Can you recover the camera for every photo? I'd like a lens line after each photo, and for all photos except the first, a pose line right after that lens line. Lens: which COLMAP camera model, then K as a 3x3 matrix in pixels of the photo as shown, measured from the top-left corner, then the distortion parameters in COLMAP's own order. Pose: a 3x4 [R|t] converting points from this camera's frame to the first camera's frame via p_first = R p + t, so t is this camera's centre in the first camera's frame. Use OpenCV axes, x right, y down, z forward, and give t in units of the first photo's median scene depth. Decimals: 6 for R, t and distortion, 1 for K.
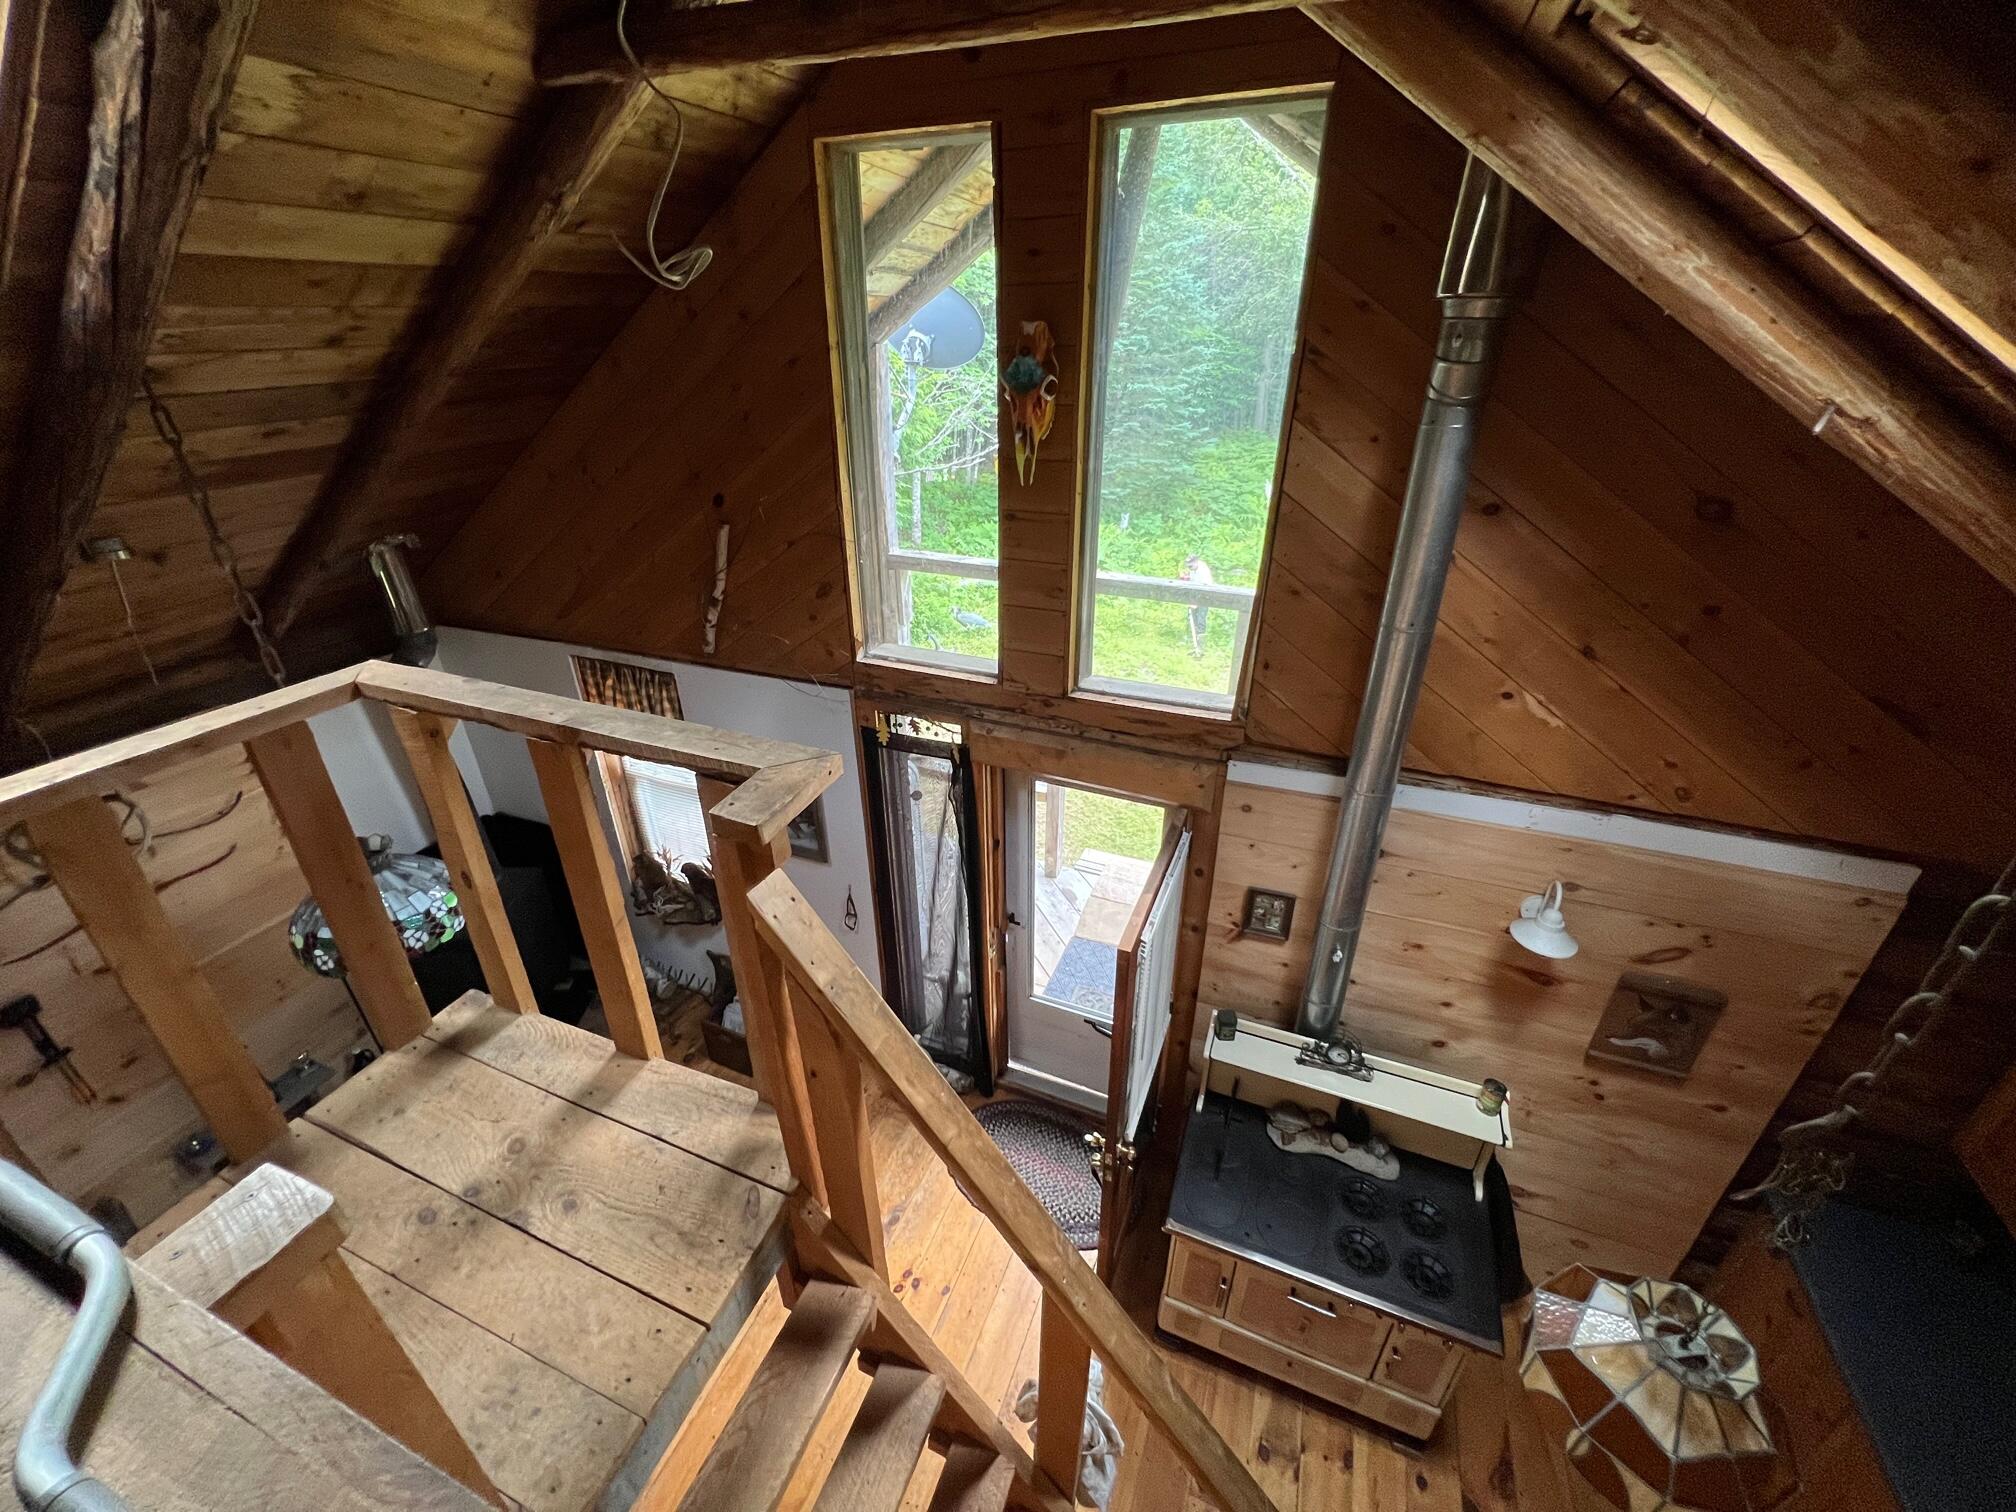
lens RADIAL K [[801.2, 0, 1006.0], [0, 801.2, 744.9], [0, 0, 1]] dist [0.000785, 0.000099]
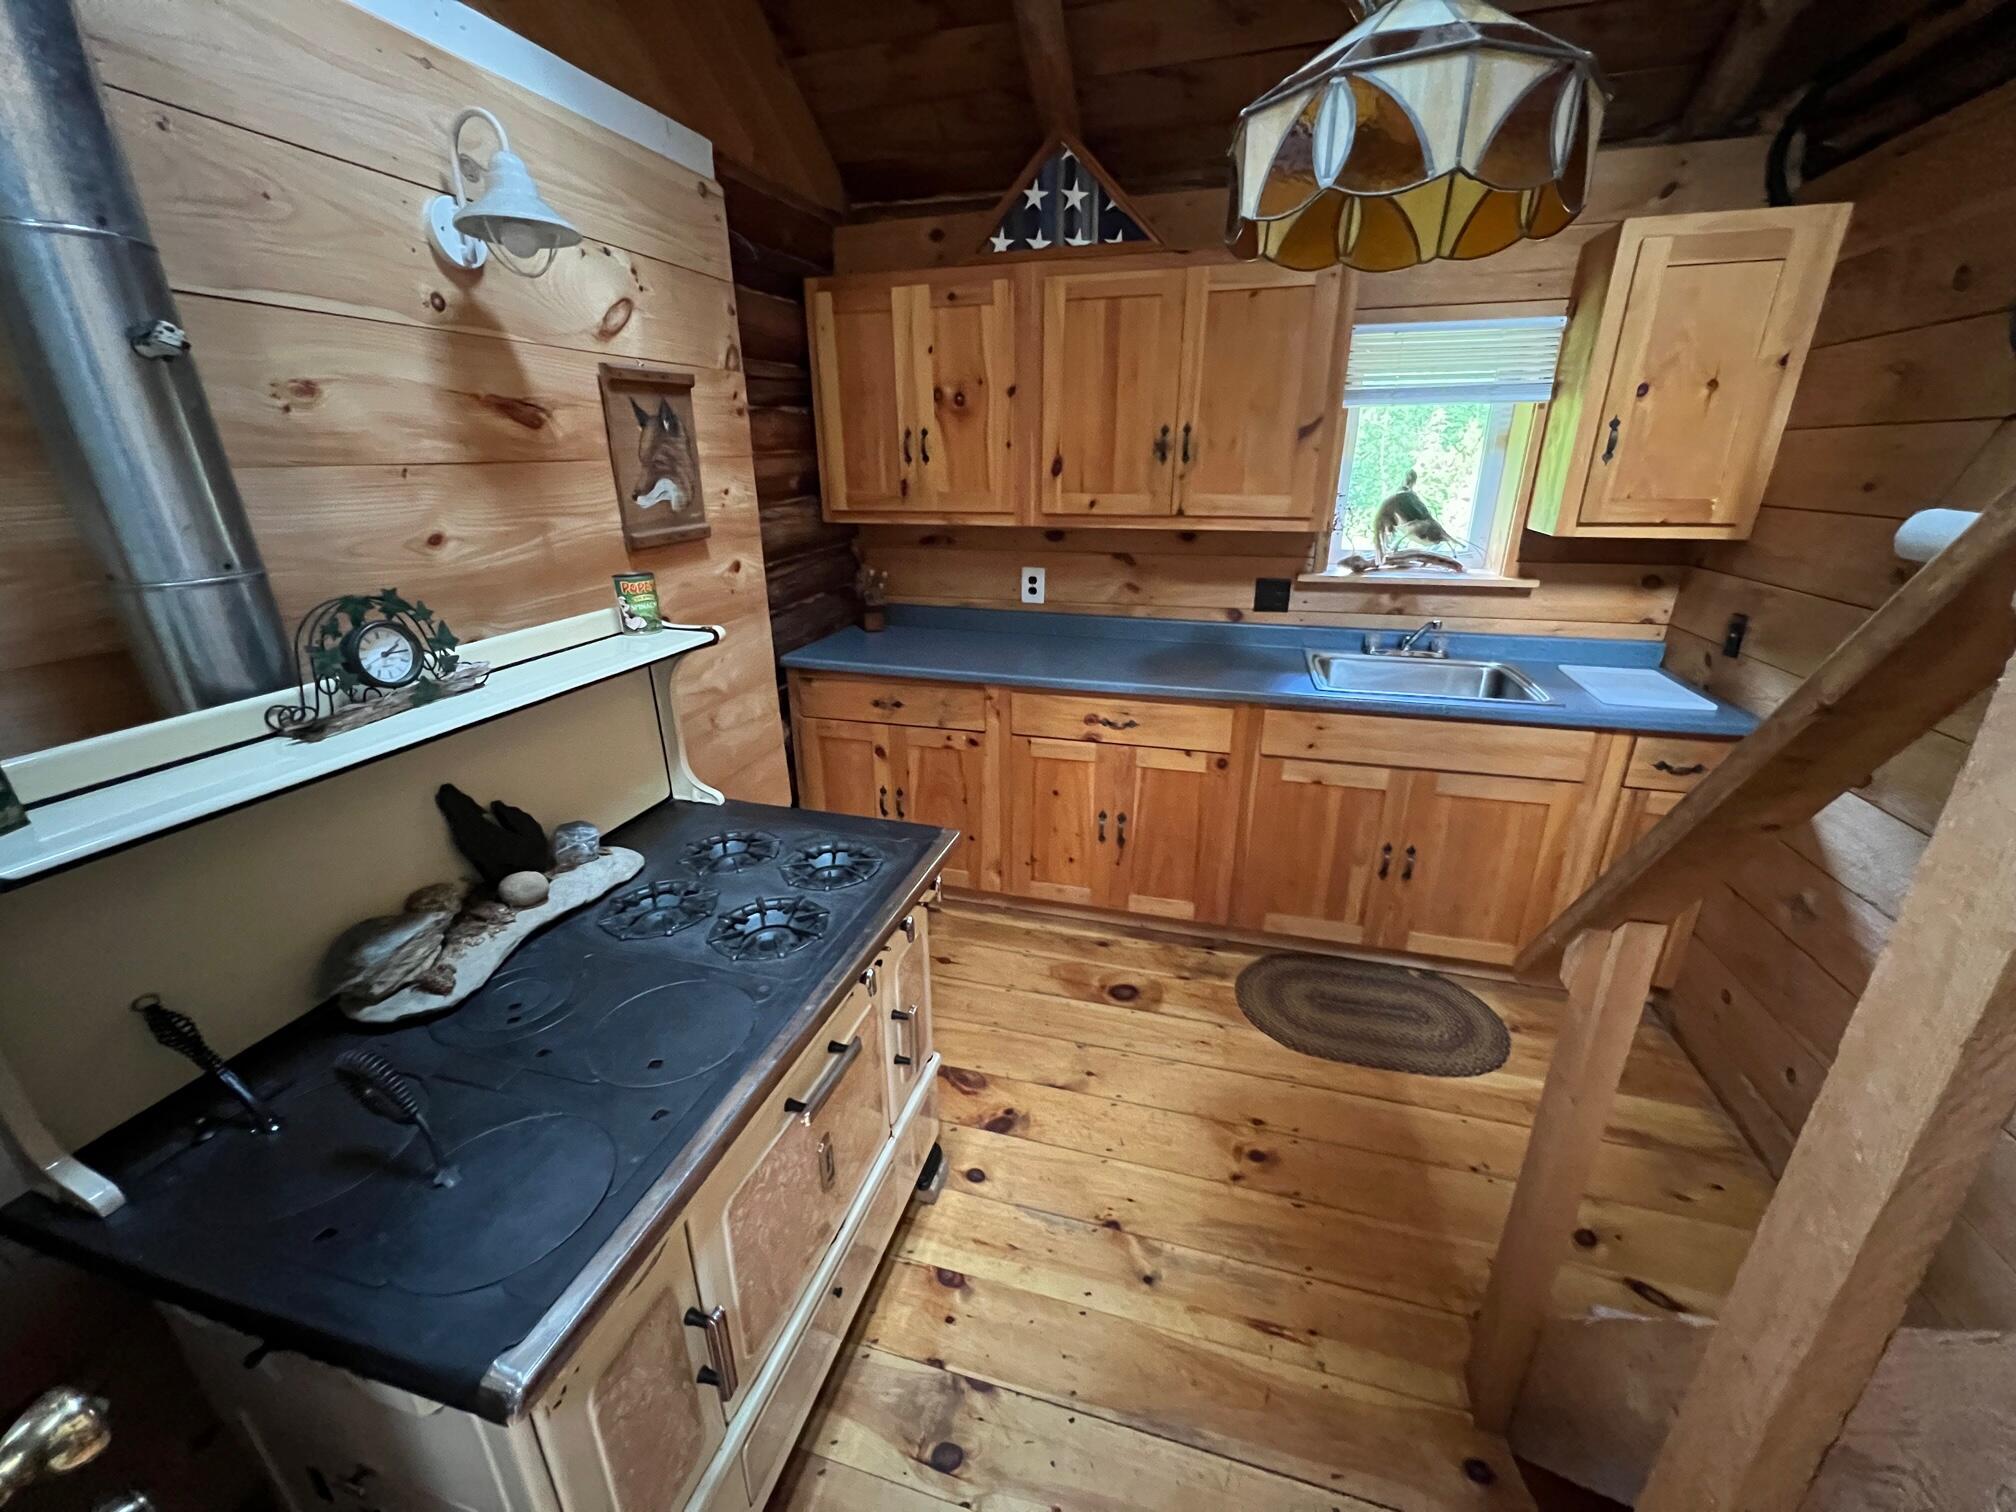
lens RADIAL K [[810.5, 0, 1008.0], [0, 810.5, 756.0], [0, 0, 1]] dist [0.000865, -0.000158]
pose [[-0.114061, -0.333523, 0.935817, 0.027706], [0.461447, 0.816403, 0.347207, 0.408977], [-0.879805, 0.471433, 0.060784, 0.724497]]
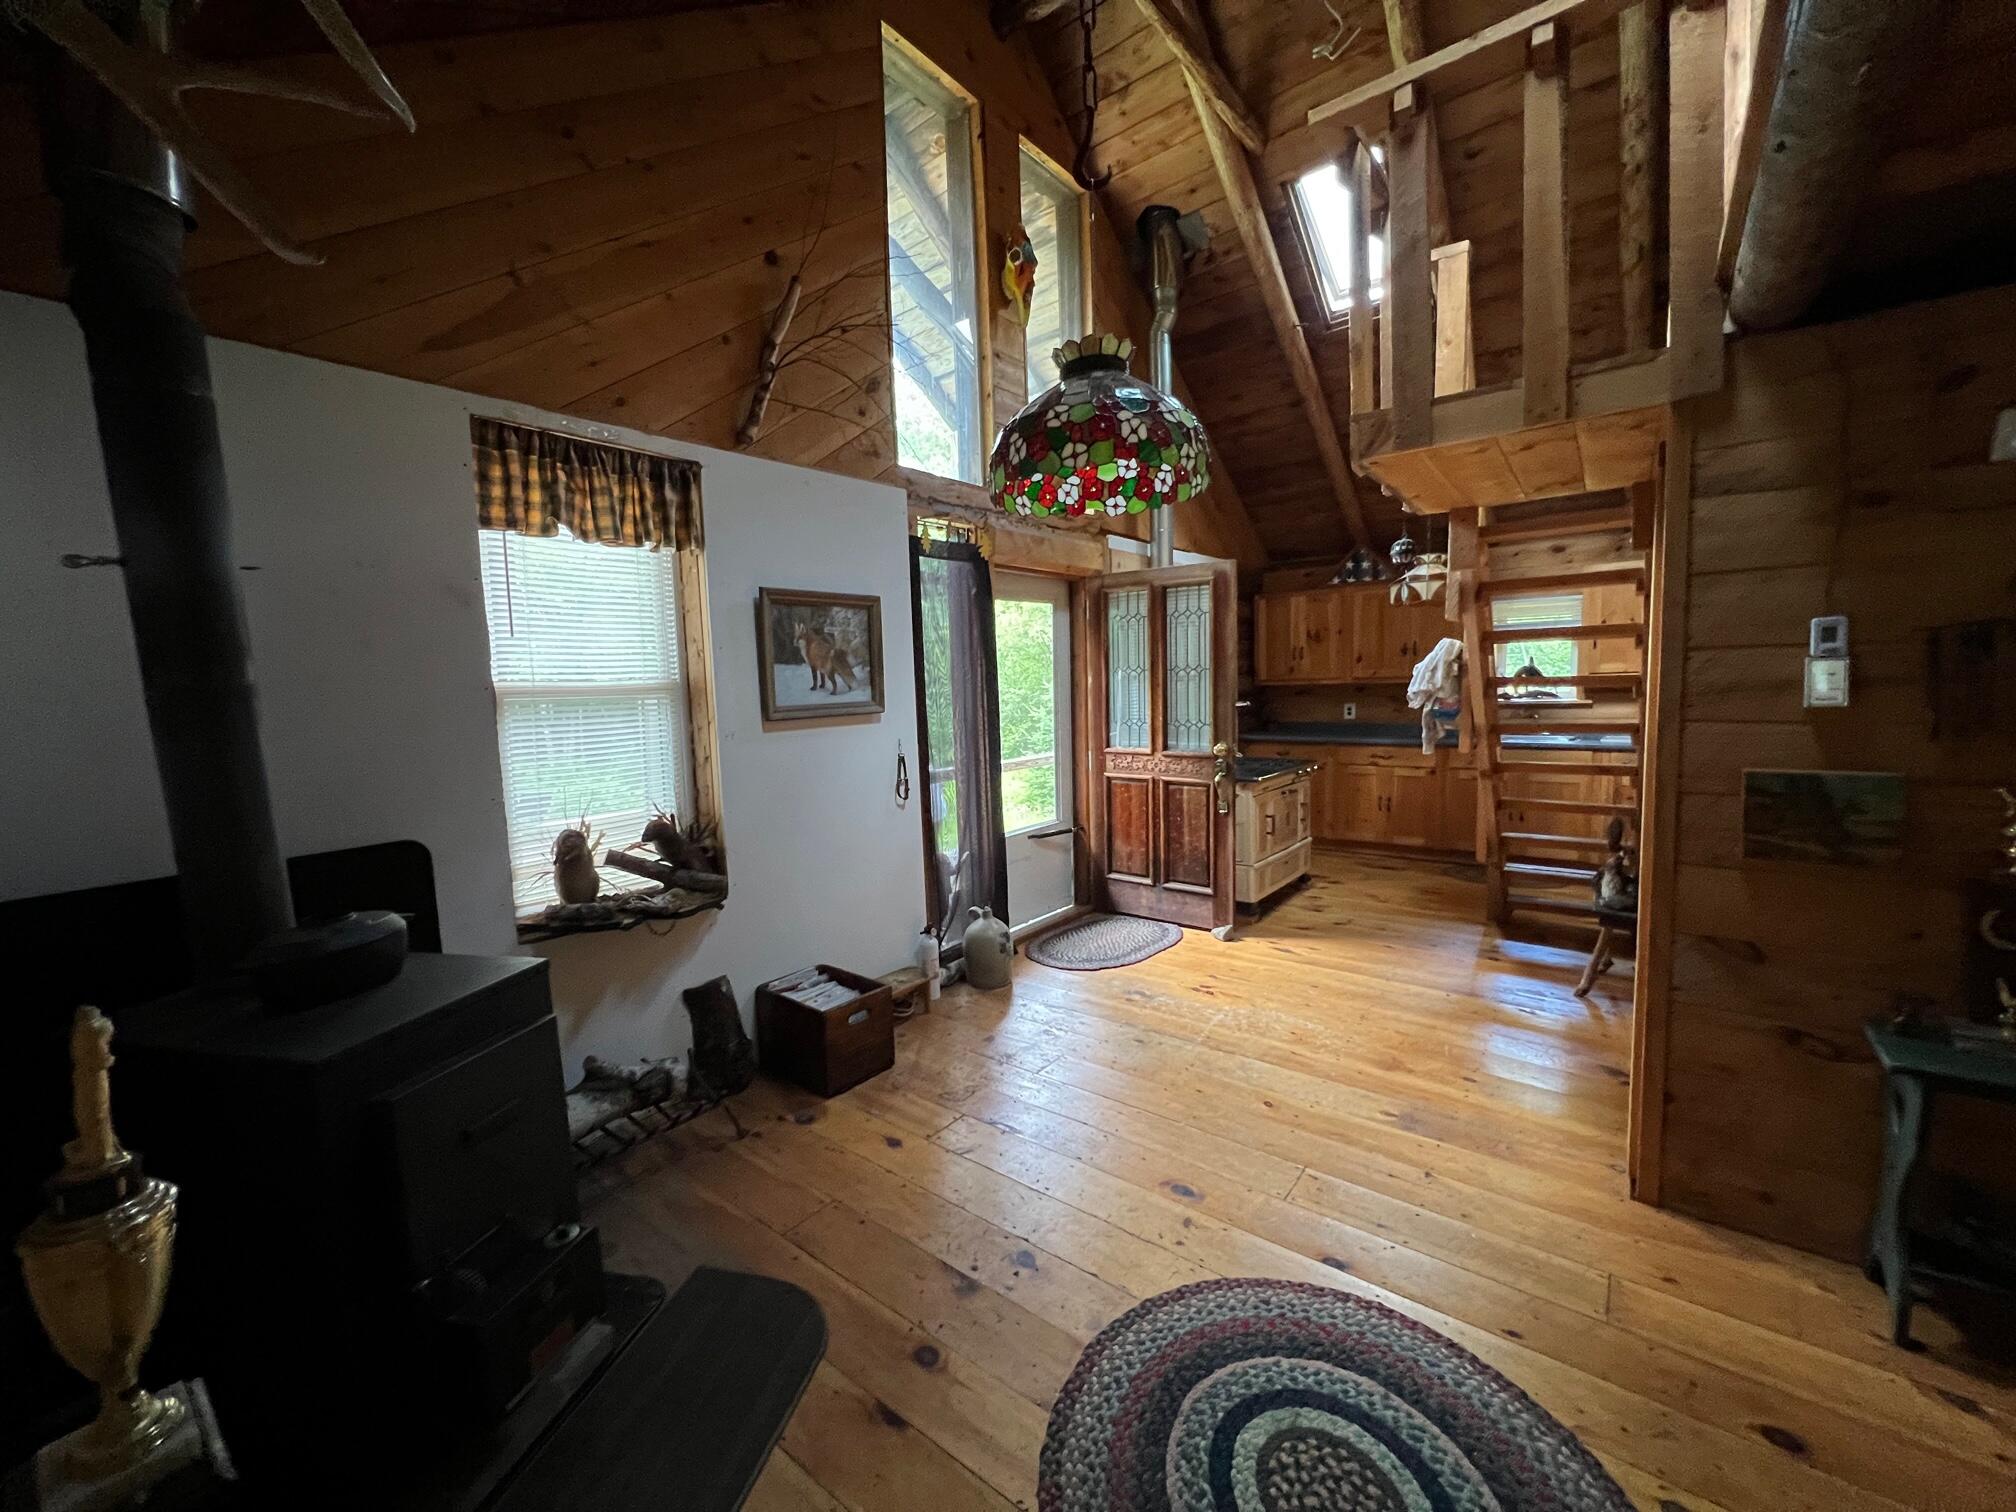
lens RADIAL K [[801.2, 0, 1006.0], [0, 801.2, 744.9], [0, 0, 1]] dist [0.000785, 0.000099]
pose [[0.274780, -0.078937, 0.958262, -1.307513], [0.466240, 0.882553, -0.060993, 0.376420], [-0.840902, 0.463540, 0.279311, 0.876614]]
